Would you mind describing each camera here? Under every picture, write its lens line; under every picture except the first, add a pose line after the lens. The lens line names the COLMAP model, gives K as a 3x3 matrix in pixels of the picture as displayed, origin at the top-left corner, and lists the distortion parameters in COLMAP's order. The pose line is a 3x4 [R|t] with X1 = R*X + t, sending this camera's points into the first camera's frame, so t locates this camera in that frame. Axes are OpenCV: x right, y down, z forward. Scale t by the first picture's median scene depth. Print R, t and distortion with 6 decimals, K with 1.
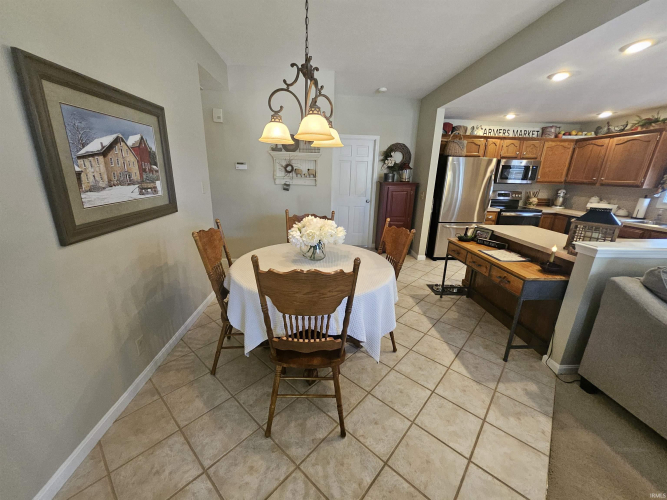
lens RADIAL K [[261.2, 0, 331.8], [0, 261.2, 248.2], [0, 0, 1]] dist [0.005107, 0.000212]
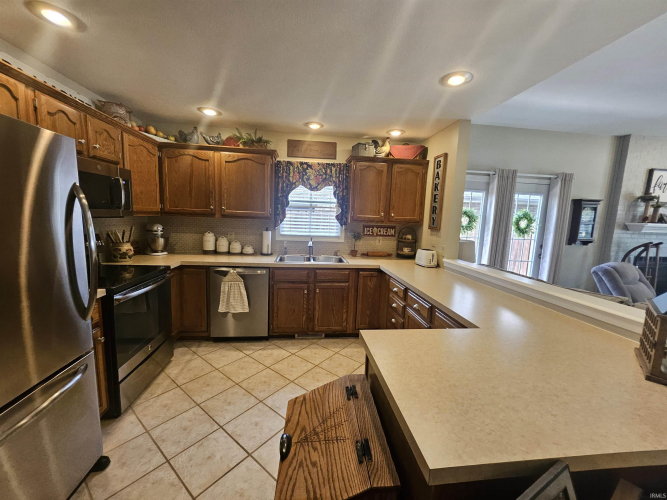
lens RADIAL K [[261.2, 0, 331.8], [0, 261.2, 248.2], [0, 0, 1]] dist [0.005107, 0.000212]
pose [[-0.062538, -0.152221, 0.986366, 0.285660], [0.239899, 0.957032, 0.162904, -0.192312], [-0.968781, 0.246816, -0.023334, 0.714824]]
